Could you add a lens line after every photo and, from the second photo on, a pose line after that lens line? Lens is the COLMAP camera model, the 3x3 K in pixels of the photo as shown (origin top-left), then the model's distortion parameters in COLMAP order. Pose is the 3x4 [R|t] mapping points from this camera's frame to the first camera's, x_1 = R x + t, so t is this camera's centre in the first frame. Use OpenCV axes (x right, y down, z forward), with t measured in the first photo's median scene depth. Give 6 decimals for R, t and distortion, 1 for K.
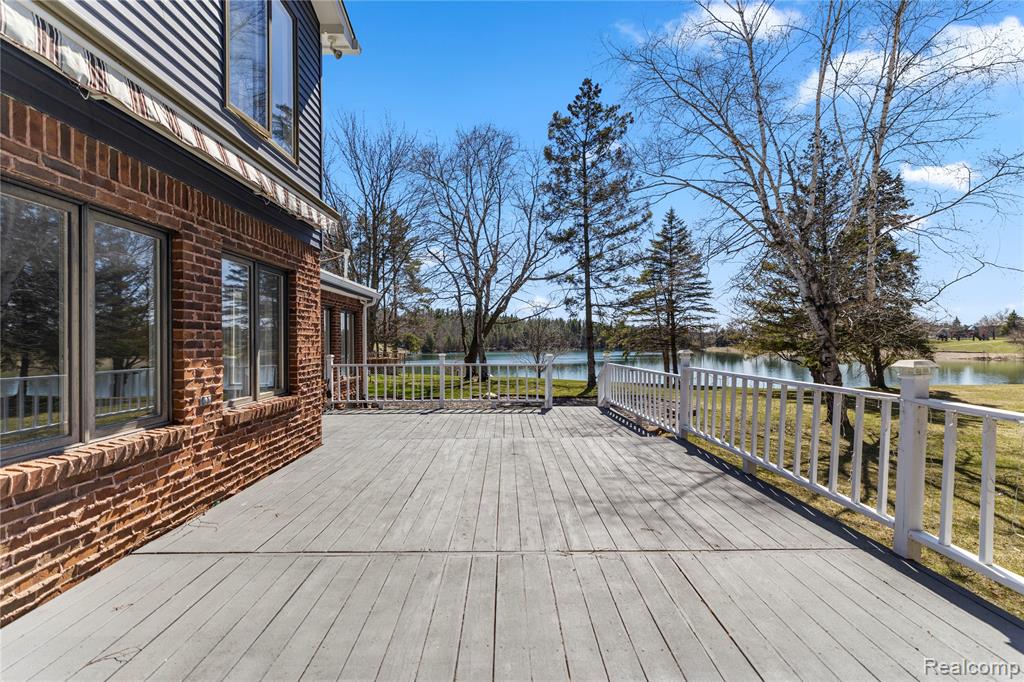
lens RADIAL K [[449.4, 0, 511.4], [0, 449.4, 342.2], [0, 0, 1]] dist [0.004403, 0.003100]
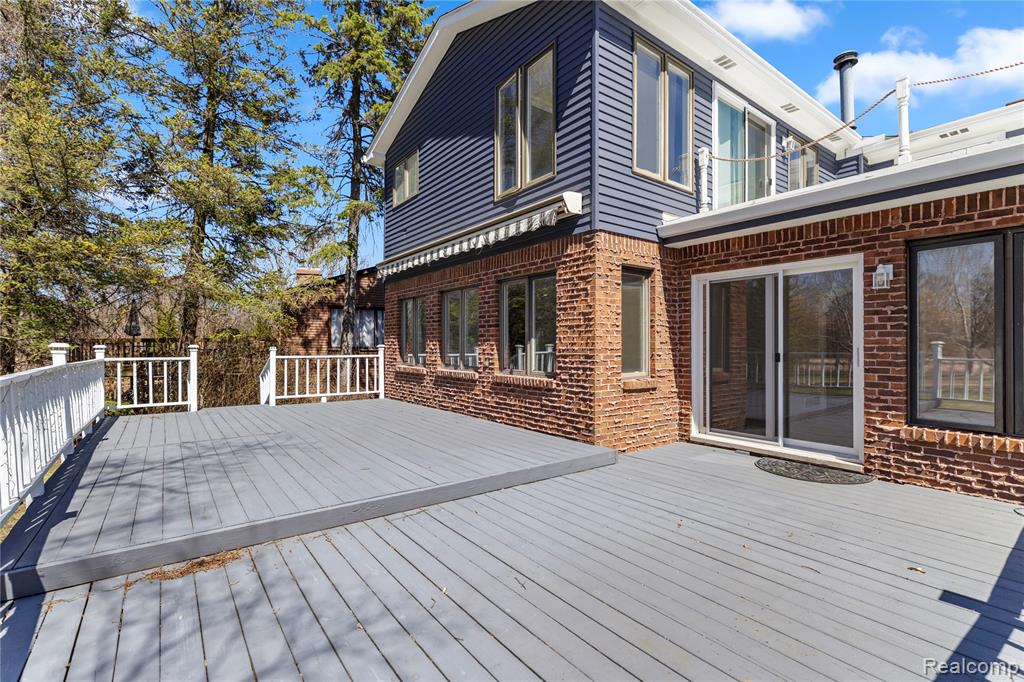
lens RADIAL K [[449.4, 0, 509.3], [0, 449.4, 344.7], [0, 0, 1]] dist [0.004403, 0.003100]
pose [[-0.803433, 0.009605, -0.595318, 0.403690], [0.005629, 0.999948, 0.008536, 0.027538], [0.595369, 0.003507, -0.803445, 2.612822]]
